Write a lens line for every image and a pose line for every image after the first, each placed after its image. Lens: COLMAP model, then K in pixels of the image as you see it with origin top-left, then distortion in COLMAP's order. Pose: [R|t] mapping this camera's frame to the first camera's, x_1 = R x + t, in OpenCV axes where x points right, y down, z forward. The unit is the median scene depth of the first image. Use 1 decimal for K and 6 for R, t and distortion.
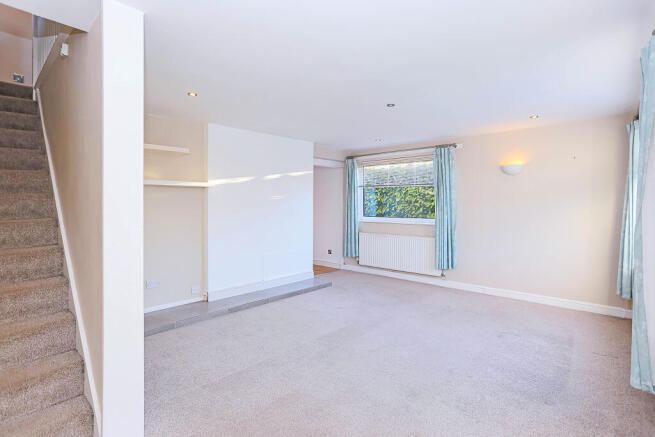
lens RADIAL K [[327.4, 0, 332.2], [0, 327.4, 214.5], [0, 0, 1]] dist [-0.030481, 0.006641]
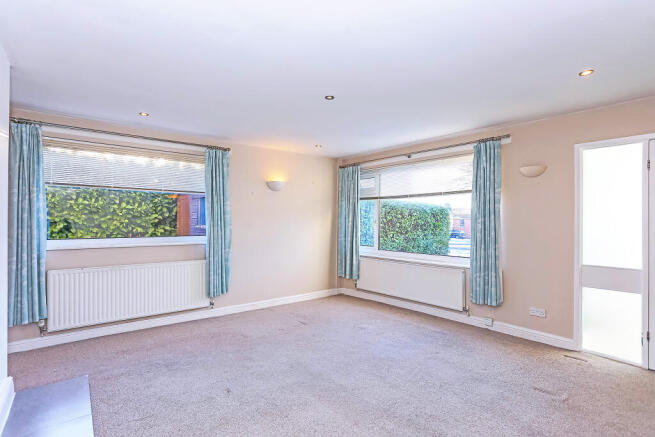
lens RADIAL K [[327.4, 0, 327.5], [0, 327.4, 218.5], [0, 0, 1]] dist [-0.030481, 0.006641]
pose [[0.131136, 0.002060, 0.991362, -0.443598], [0.020080, 0.999787, -0.004734, -0.020200], [-0.991161, 0.020528, 0.131067, 0.605364]]
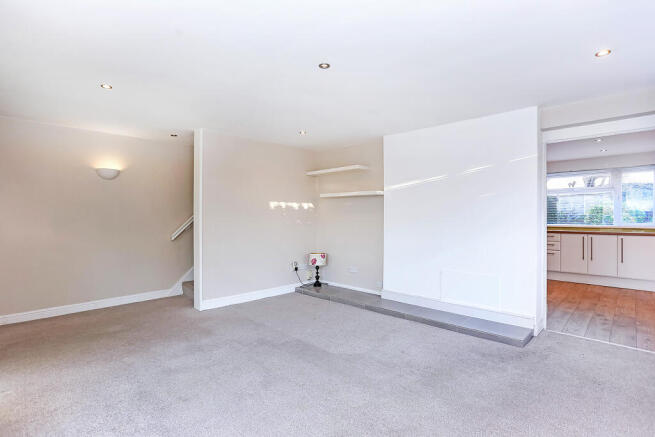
lens RADIAL K [[327.4, 0, 333.9], [0, 327.4, 218.0], [0, 0, 1]] dist [-0.030481, 0.006641]
pose [[-0.027911, 0.005528, -0.999595, 0.600916], [-0.030070, 0.999528, 0.006367, -0.004710], [0.999158, 0.030236, -0.027731, 0.702404]]
